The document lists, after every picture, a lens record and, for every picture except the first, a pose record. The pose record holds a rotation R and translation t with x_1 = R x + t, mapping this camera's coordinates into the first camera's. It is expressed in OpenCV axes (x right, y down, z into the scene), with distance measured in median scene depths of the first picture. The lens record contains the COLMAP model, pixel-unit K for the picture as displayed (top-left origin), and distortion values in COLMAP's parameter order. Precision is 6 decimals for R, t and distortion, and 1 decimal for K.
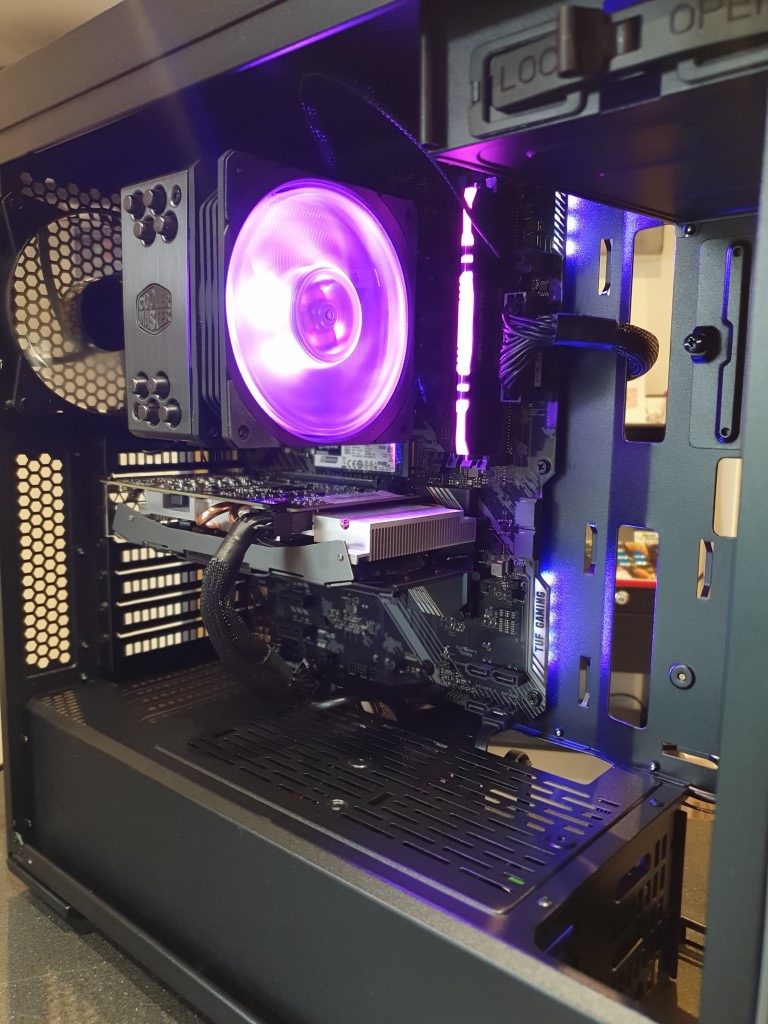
lens RADIAL K [[818.0, 0, 391.0], [0, 818.0, 509.4], [0, 0, 1]] dist [0.006483, 0.008748]
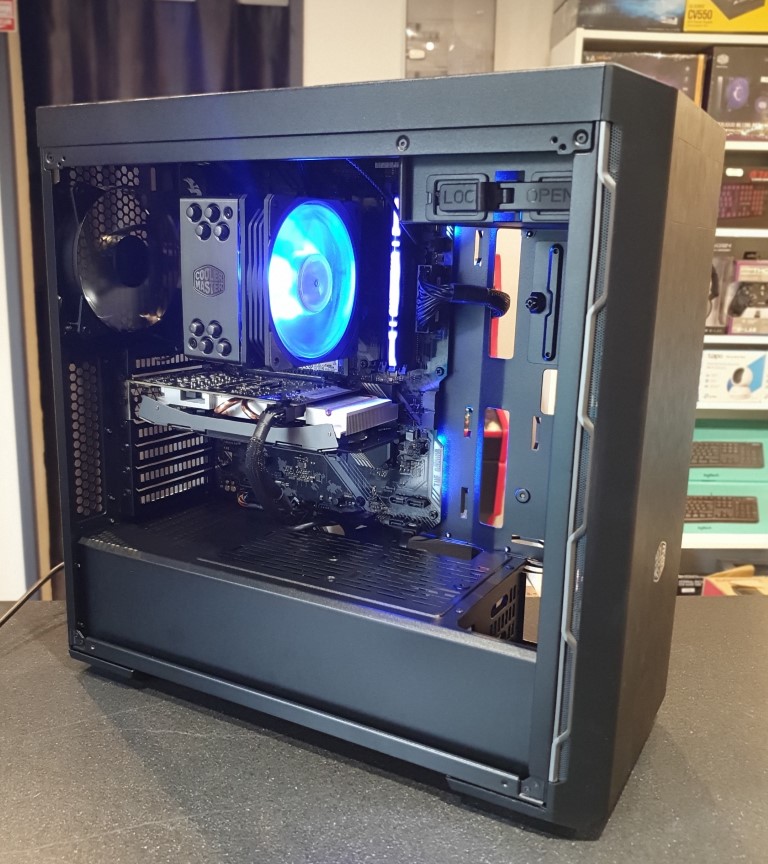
lens RADIAL K [[862.1, 0, 382.3], [0, 862.1, 437.9], [0, 0, 1]] dist [0.119881, 0.000000]
pose [[0.979262, -0.032174, 0.200025, -0.283931], [0.013676, 0.995555, 0.093181, -0.086899], [-0.202134, -0.088513, 0.975350, -0.677051]]
